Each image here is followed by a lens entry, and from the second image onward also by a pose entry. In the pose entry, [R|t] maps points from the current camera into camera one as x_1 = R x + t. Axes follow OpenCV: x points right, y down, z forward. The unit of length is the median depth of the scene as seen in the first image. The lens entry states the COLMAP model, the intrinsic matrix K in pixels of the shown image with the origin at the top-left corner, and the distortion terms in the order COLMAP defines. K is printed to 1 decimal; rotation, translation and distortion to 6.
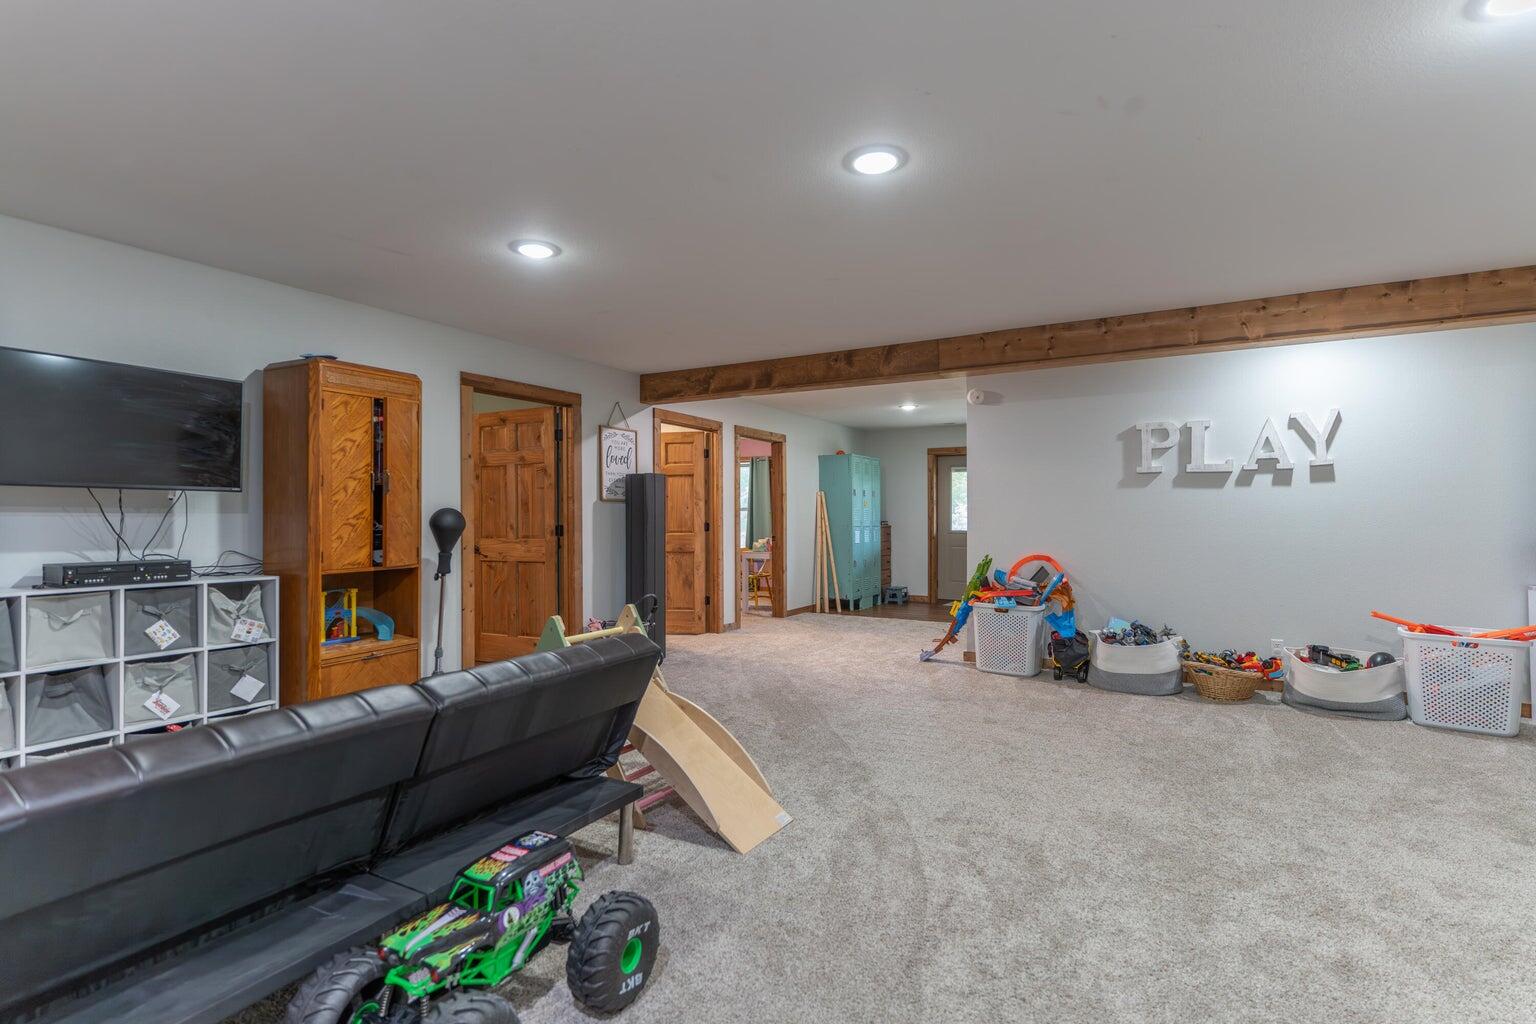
lens RADIAL K [[728.9, 0, 771.5], [0, 728.9, 512.8], [0, 0, 1]] dist [0.001503, -0.000635]
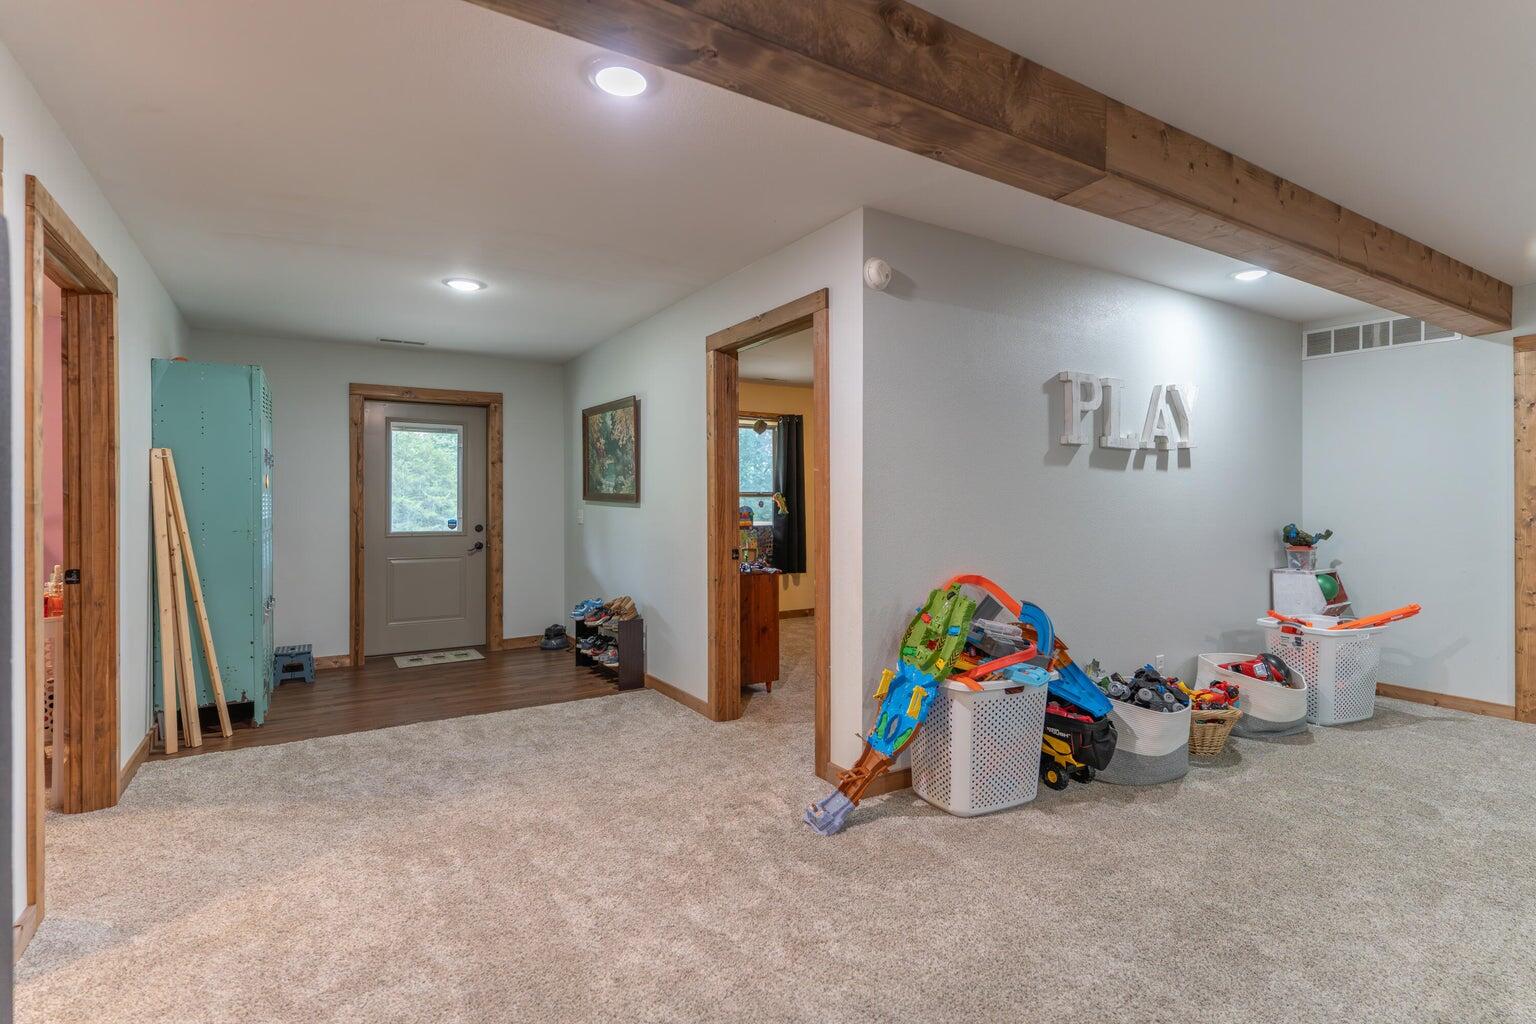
lens RADIAL K [[728.9, 0, 763.2], [0, 728.9, 503.0], [0, 0, 1]] dist [0.001503, -0.000635]
pose [[0.479906, 0.000305, 0.877320, -0.236201], [-0.001648, 0.999998, 0.000554, 0.000983], [-0.877318, -0.001712, 0.479906, 0.942324]]
